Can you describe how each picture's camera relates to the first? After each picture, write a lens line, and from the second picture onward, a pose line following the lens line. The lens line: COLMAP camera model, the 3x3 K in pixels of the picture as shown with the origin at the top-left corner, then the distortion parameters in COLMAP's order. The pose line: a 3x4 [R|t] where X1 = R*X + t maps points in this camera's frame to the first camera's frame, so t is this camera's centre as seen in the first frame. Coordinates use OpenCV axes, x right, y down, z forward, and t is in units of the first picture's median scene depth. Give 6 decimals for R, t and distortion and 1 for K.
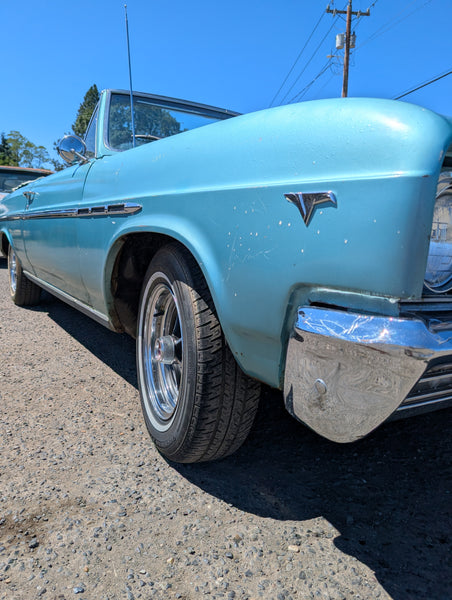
lens RADIAL K [[436.7, 0, 220.1], [0, 436.7, 302.4], [0, 0, 1]] dist [0.020227, -0.022808]
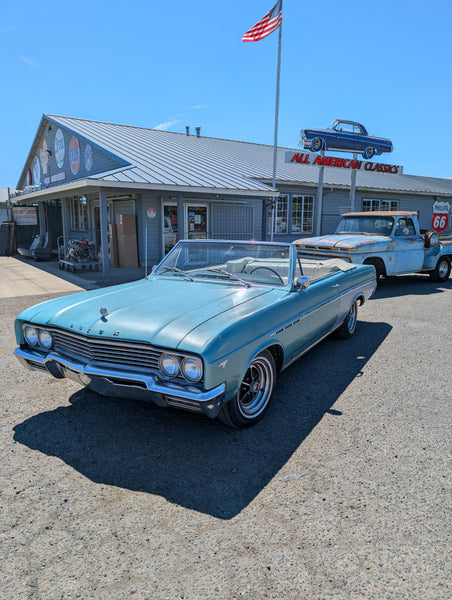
lens RADIAL K [[436.7, 0, 223.9], [0, 436.7, 298.5], [0, 0, 1]] dist [0.020227, -0.022808]
pose [[0.453685, 0.106008, -0.884834, 3.434555], [-0.107804, 0.992137, 0.063588, -0.652288], [0.884617, 0.066539, 0.461546, 0.335018]]
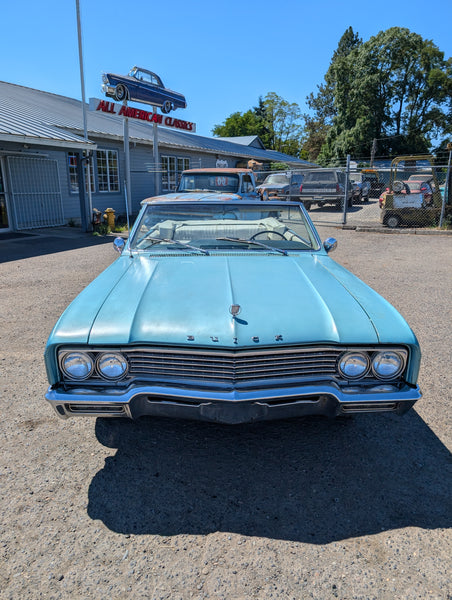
lens RADIAL K [[436.7, 0, 222.8], [0, 436.7, 299.6], [0, 0, 1]] dist [0.020227, -0.022808]
pose [[0.850056, 0.089122, -0.519097, 1.718099], [-0.031444, 0.992409, 0.118892, -0.587403], [0.525753, -0.084742, 0.846406, -0.631704]]
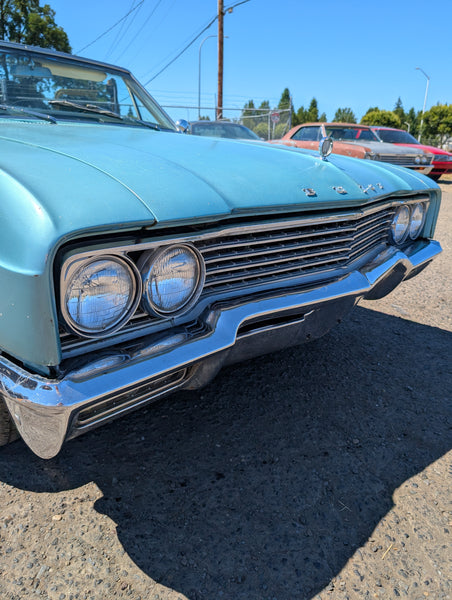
lens RADIAL K [[436.7, 0, 231.4], [0, 436.7, 300.1], [0, 0, 1]] dist [0.020227, -0.022808]
pose [[0.965605, -0.102679, 0.238881, 0.319672], [0.050838, 0.975548, 0.213825, -0.209179], [-0.254995, -0.194326, 0.947214, -0.127602]]
